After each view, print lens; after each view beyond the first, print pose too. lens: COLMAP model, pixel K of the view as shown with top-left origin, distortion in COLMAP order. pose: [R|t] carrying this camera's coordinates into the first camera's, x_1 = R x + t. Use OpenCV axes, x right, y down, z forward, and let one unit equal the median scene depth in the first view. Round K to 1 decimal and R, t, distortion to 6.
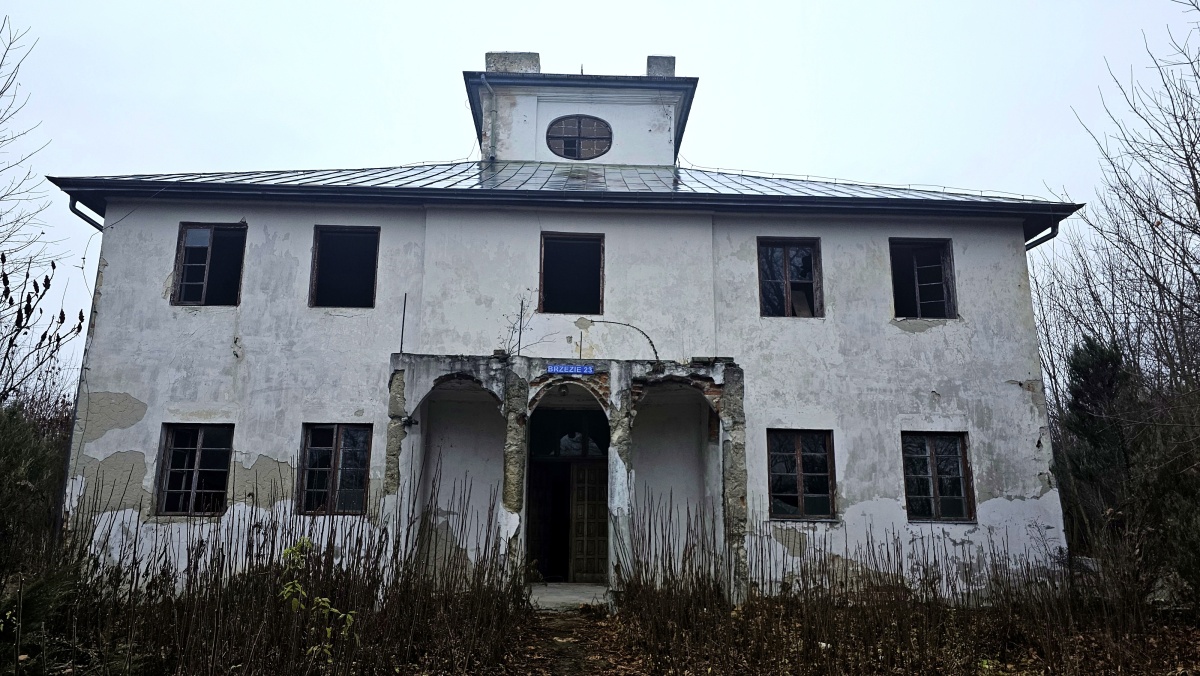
lens RADIAL K [[983.0, 0, 600.0], [0, 983.0, 338.0], [0, 0, 1]] dist [0.014698, 0.001182]
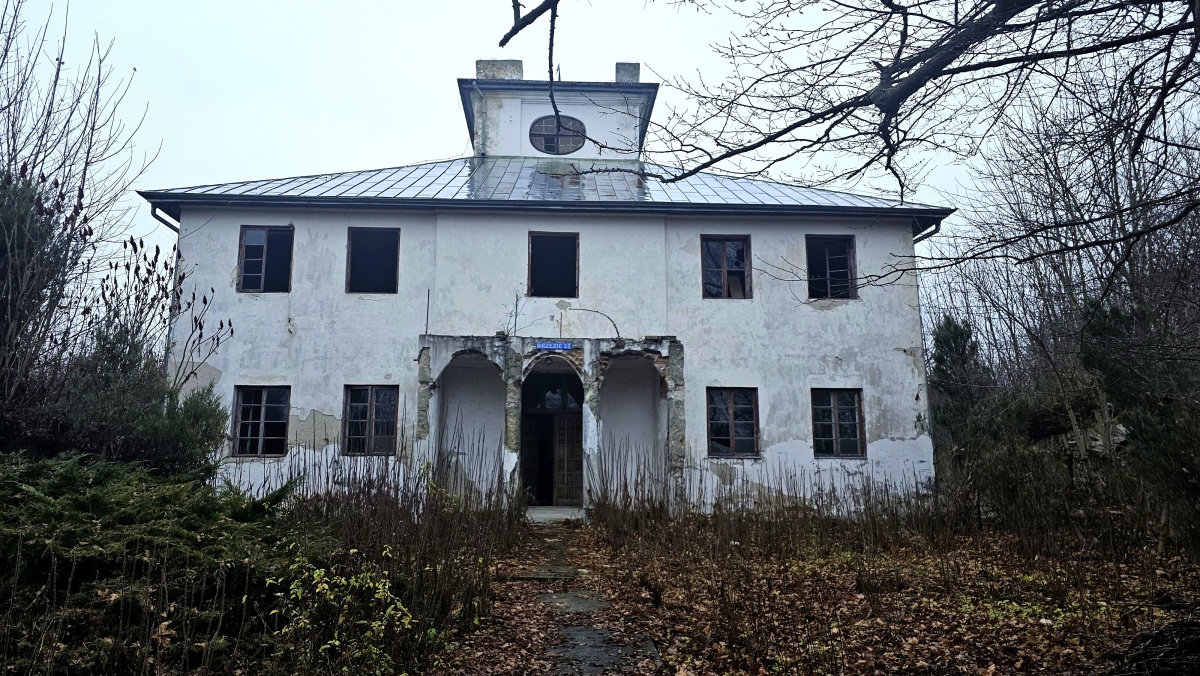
lens RADIAL K [[983.0, 0, 600.0], [0, 983.0, 338.0], [0, 0, 1]] dist [0.014698, 0.001182]
pose [[0.999690, -0.004035, 0.024583, -0.000315], [0.002651, 0.998421, 0.056104, -0.043792], [-0.024770, -0.056021, 0.998122, -0.272758]]
